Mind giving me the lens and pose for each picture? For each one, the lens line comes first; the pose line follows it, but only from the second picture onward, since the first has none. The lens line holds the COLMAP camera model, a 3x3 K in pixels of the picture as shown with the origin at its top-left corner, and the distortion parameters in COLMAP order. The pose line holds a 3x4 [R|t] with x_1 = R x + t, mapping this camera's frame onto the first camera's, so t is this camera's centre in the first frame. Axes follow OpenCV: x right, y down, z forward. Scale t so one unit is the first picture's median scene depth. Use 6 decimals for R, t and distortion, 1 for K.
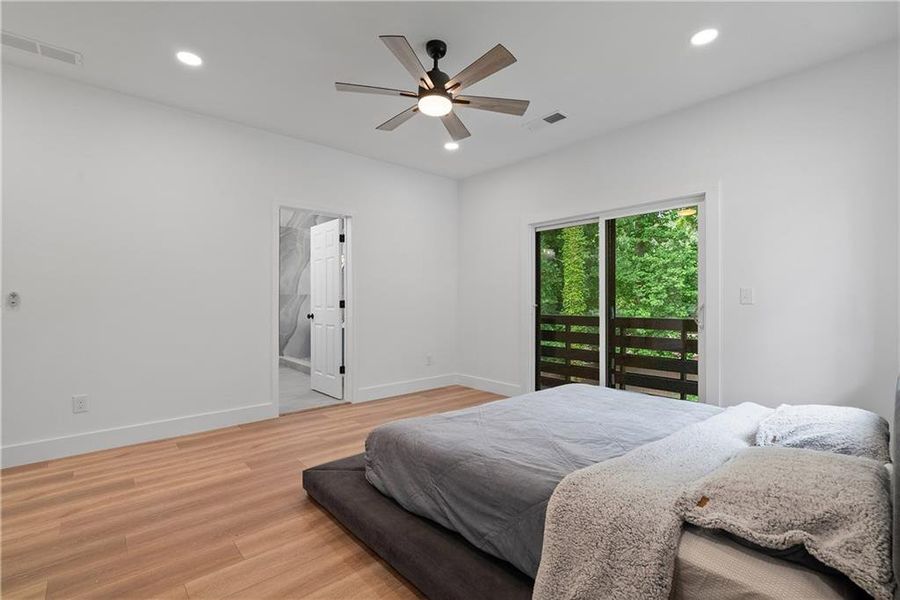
lens RADIAL K [[408.0, 0, 452.8], [0, 408.0, 298.1], [0, 0, 1]] dist [-0.009449, 0.000683]
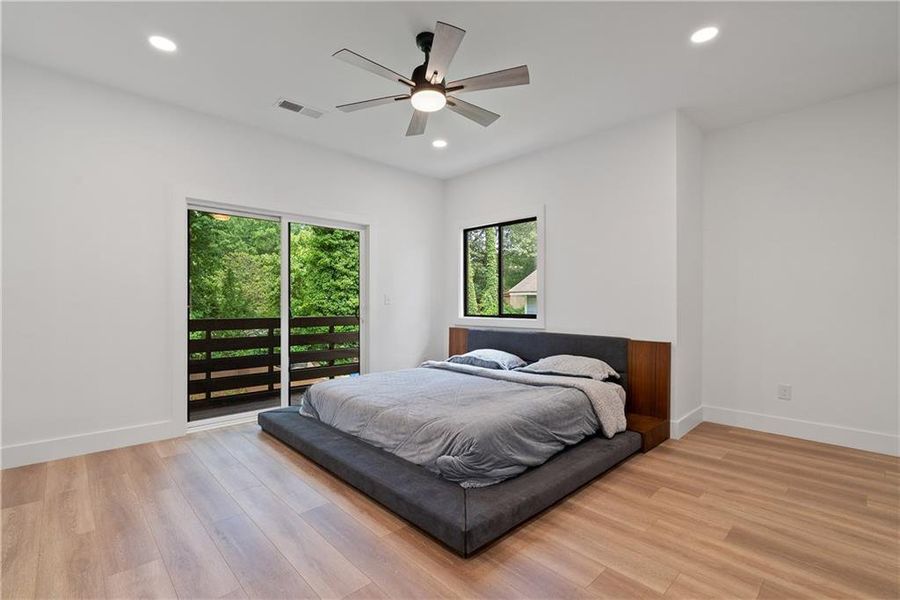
lens RADIAL K [[408.0, 0, 452.8], [0, 408.0, 305.0], [0, 0, 1]] dist [-0.009449, 0.000683]
pose [[-0.031584, 0.001325, 0.999500, -0.810892], [-0.007578, 0.999970, -0.001565, 0.015540], [-0.999472, -0.007624, -0.031573, 0.776661]]
